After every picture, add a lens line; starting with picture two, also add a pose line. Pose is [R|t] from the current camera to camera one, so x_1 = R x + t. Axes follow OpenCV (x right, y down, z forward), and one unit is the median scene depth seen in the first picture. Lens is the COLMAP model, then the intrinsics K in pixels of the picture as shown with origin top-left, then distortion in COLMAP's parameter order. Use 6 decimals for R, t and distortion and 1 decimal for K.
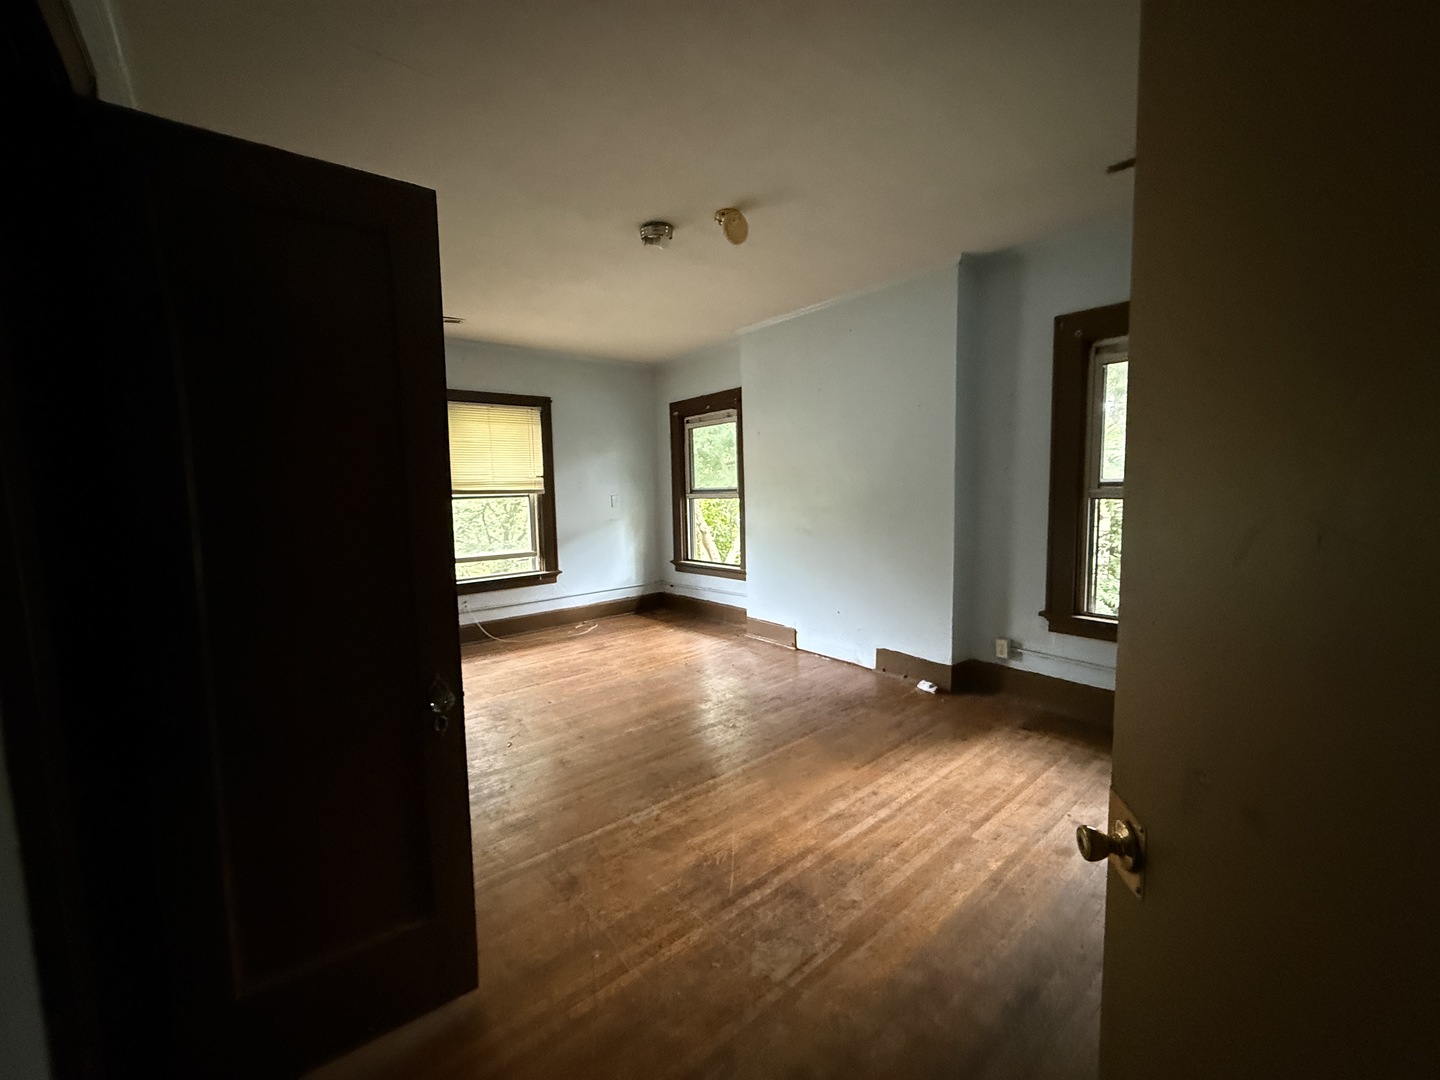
lens RADIAL K [[574.0, 0, 716.9], [0, 574.0, 539.9], [0, 0, 1]] dist [0.001748, -0.000203]
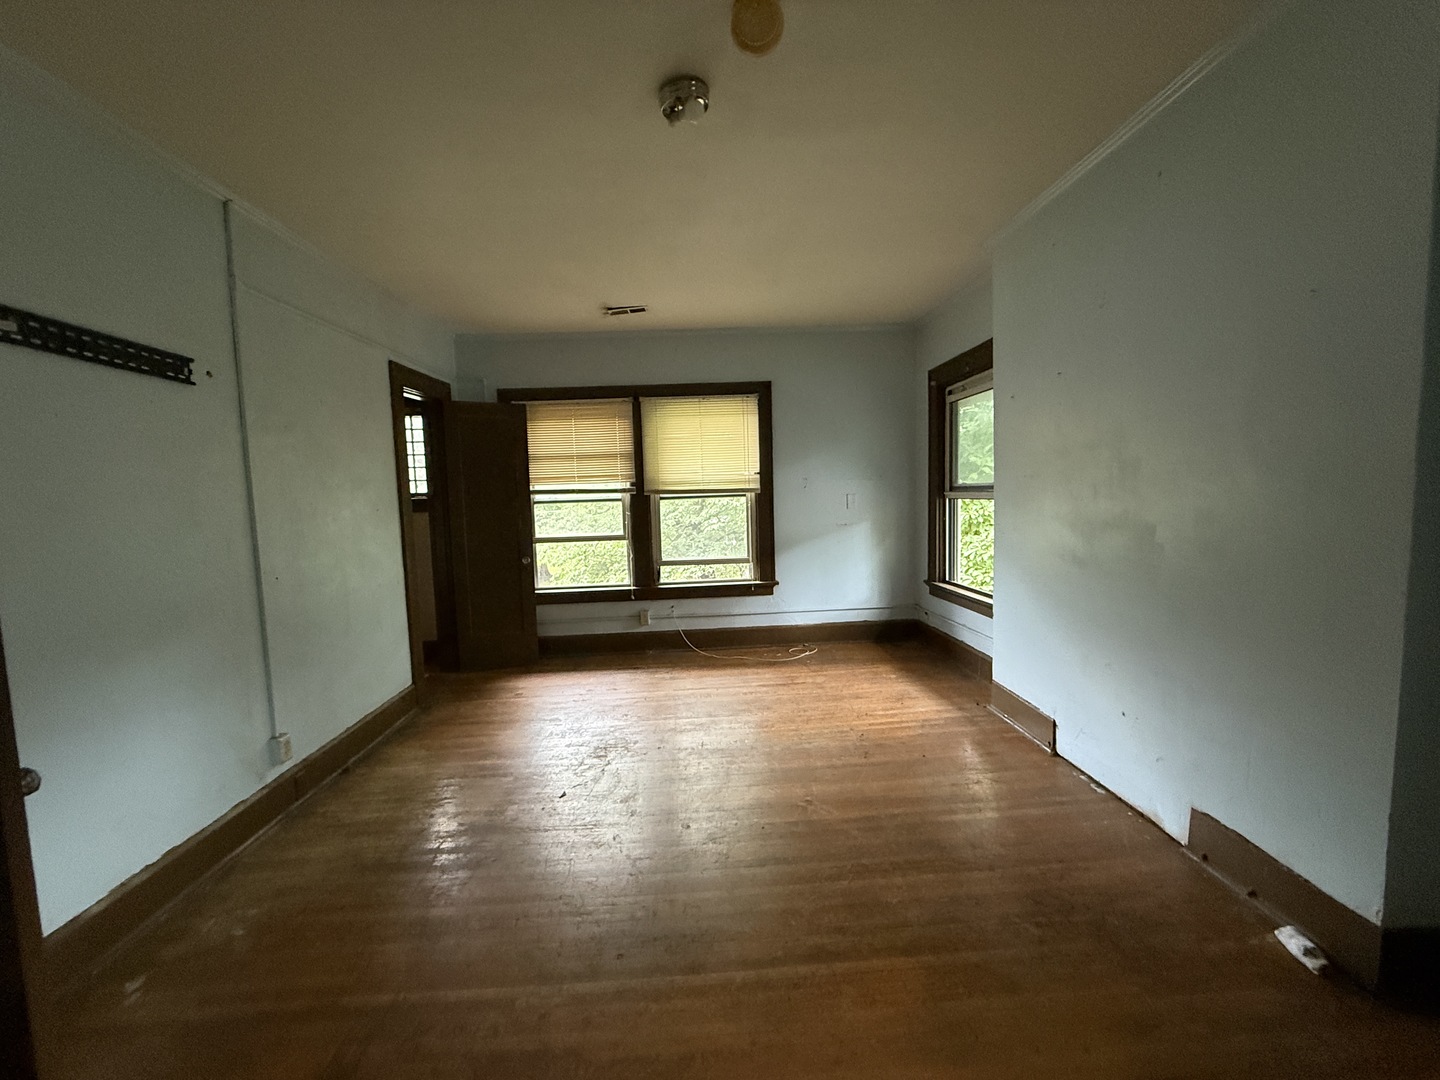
lens RADIAL K [[574.0, 0, 717.0], [0, 574.0, 541.5], [0, 0, 1]] dist [0.001748, -0.000203]
pose [[0.795944, 0.048901, -0.603392, 0.178297], [-0.040416, 0.998801, 0.027633, -0.027928], [0.604020, 0.002392, 0.796966, 0.264911]]
